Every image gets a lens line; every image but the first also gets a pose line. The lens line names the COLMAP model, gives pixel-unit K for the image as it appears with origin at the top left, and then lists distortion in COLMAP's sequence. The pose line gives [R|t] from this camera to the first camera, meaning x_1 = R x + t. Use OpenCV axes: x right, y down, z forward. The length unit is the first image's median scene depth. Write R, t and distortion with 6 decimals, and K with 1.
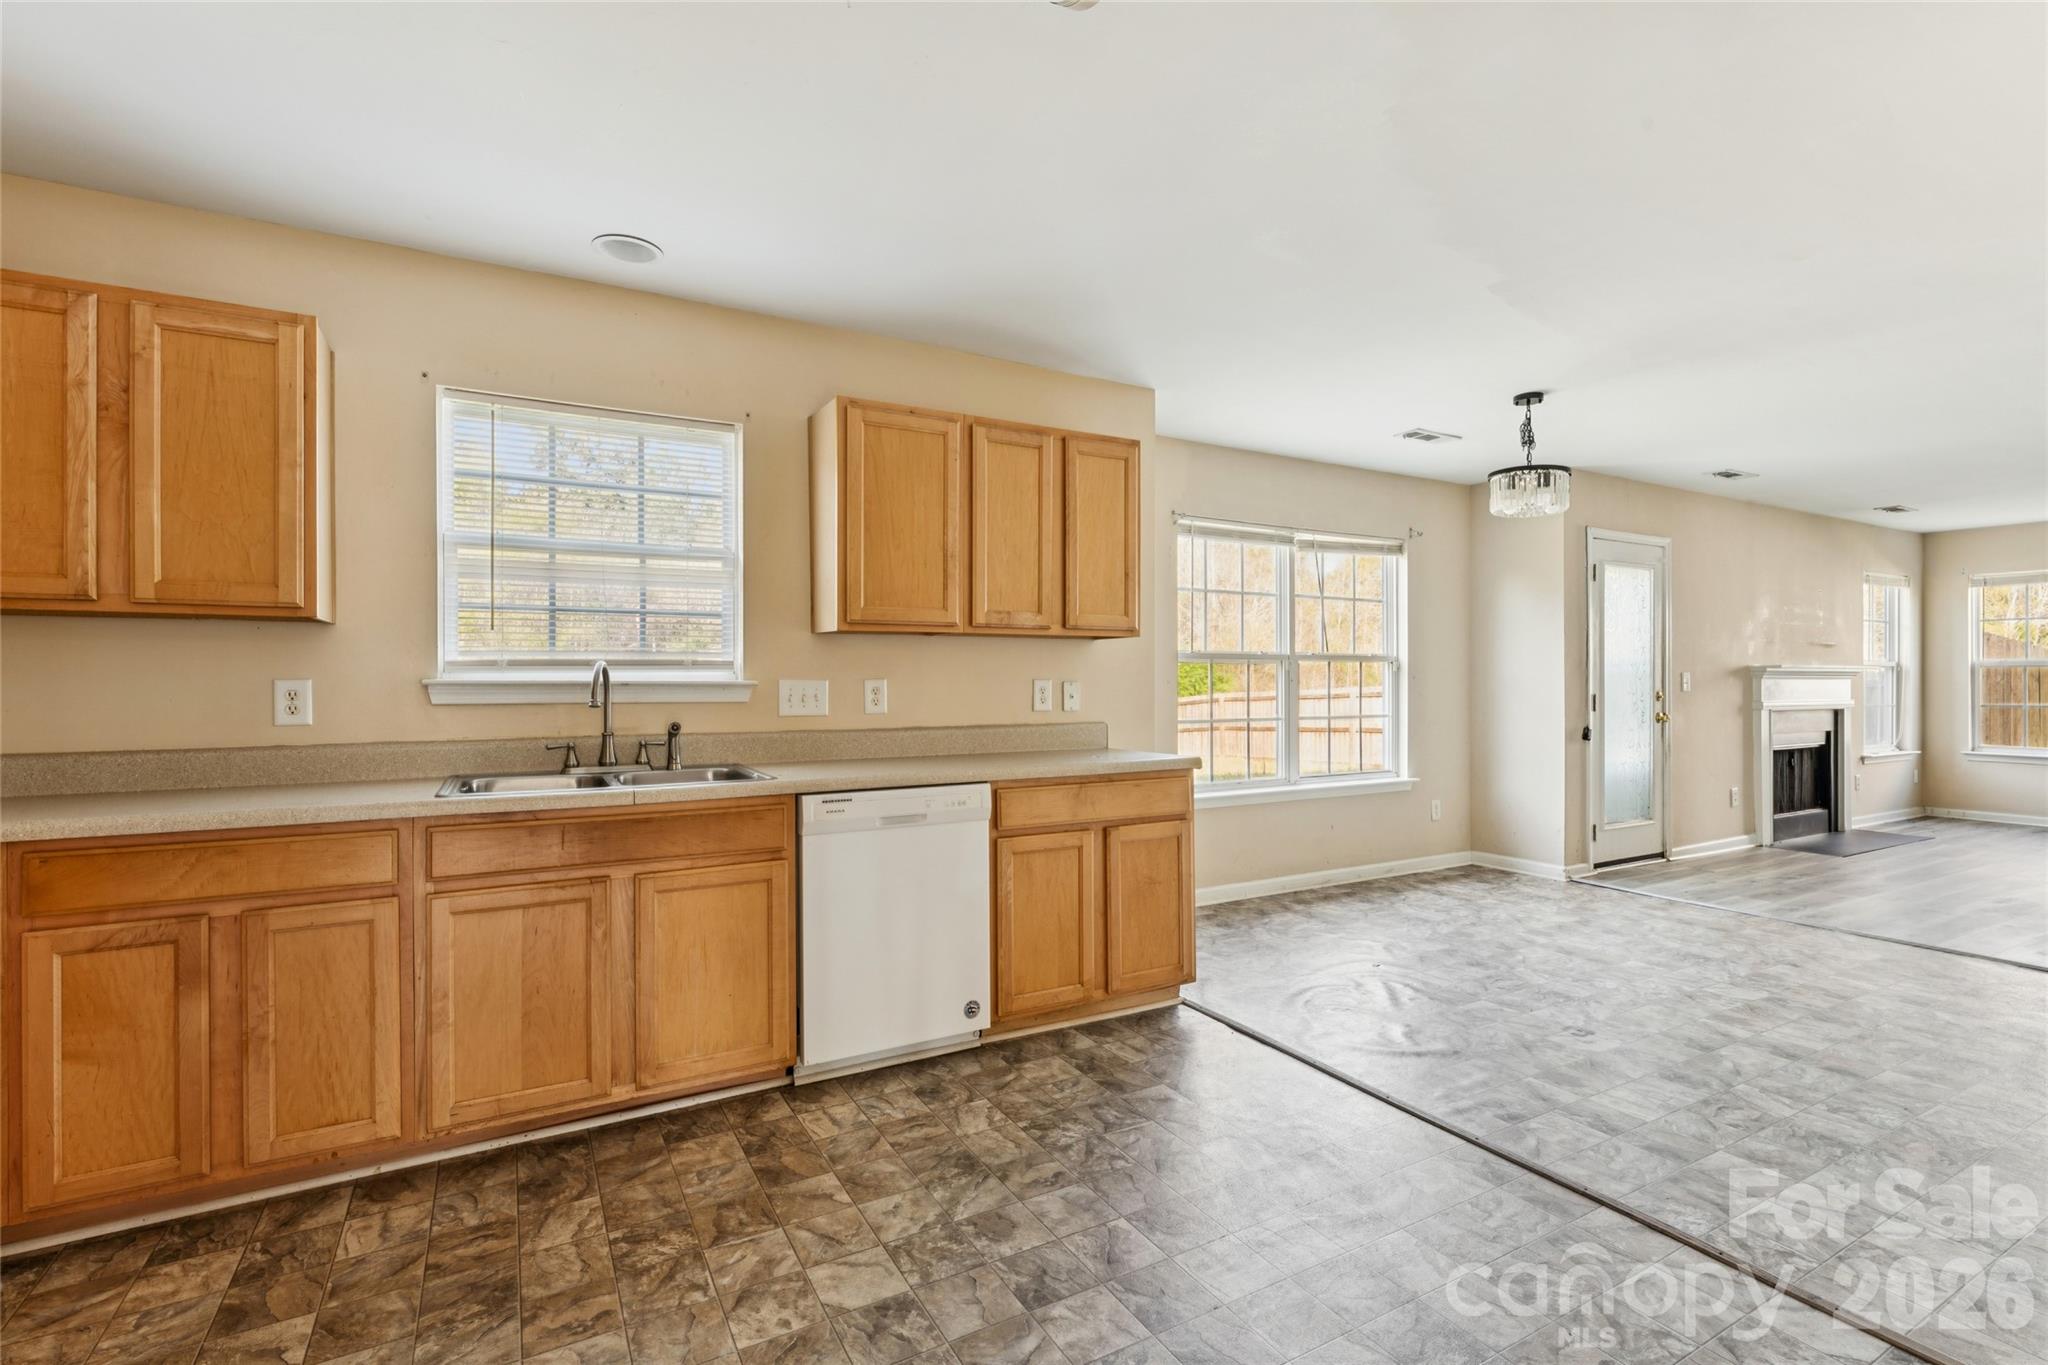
lens RADIAL K [[936.4, 0, 1017.3], [0, 936.4, 676.6], [0, 0, 1]] dist [-0.002700, 0.003164]
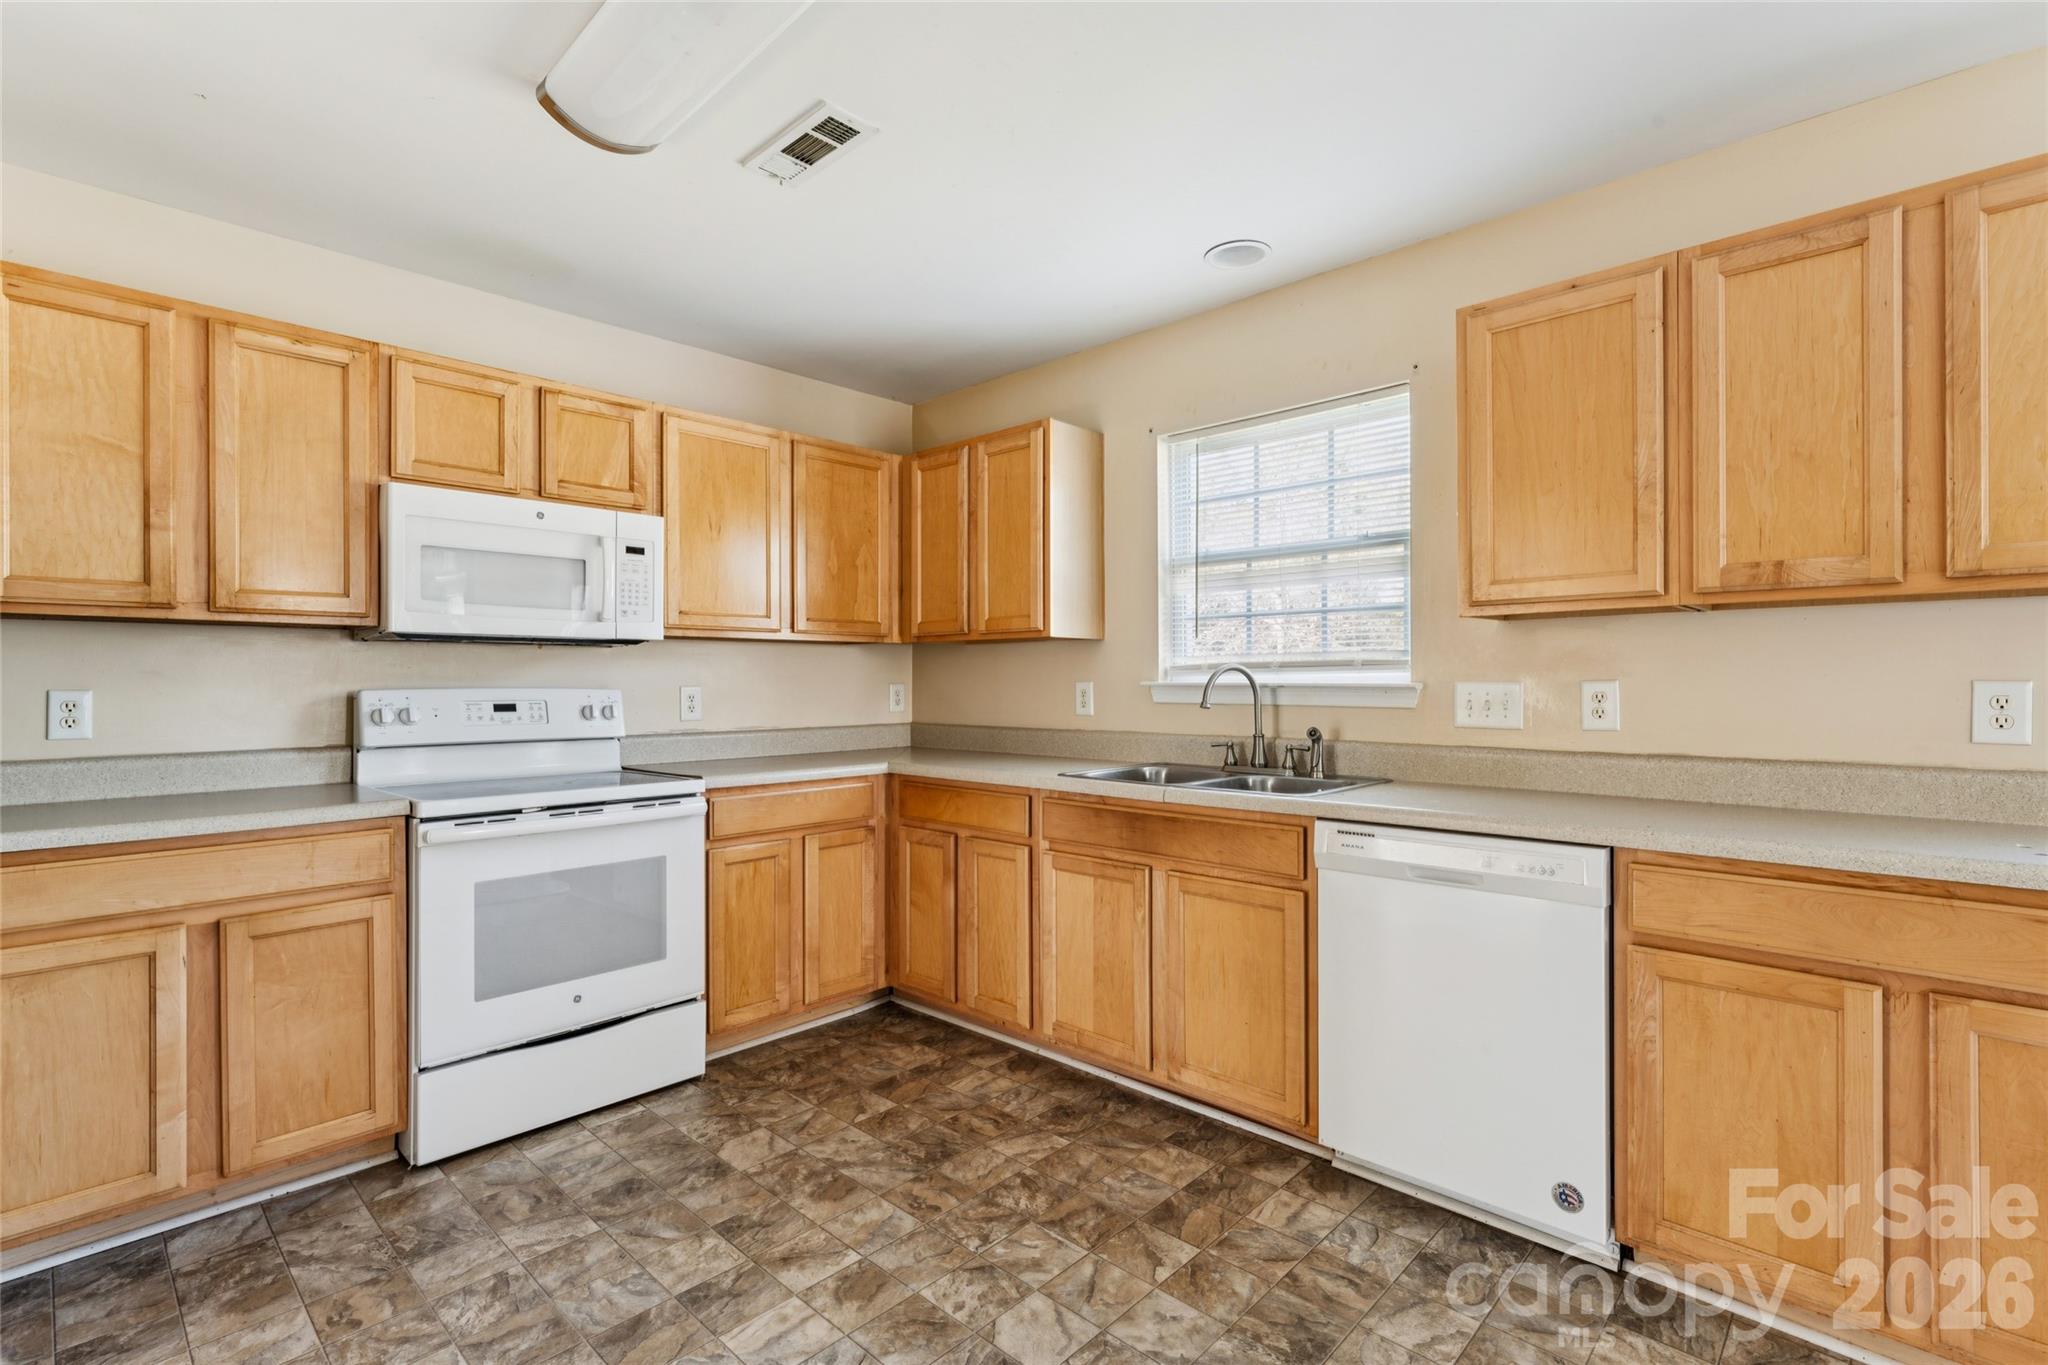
lens RADIAL K [[936.4, 0, 1029.9], [0, 936.4, 683.6], [0, 0, 1]] dist [-0.002700, 0.003164]
pose [[0.301248, 0.001788, -0.953544, 0.489944], [0.005011, 0.999981, 0.003458, 0.000007], [0.953533, -0.005820, 0.301233, 0.496396]]
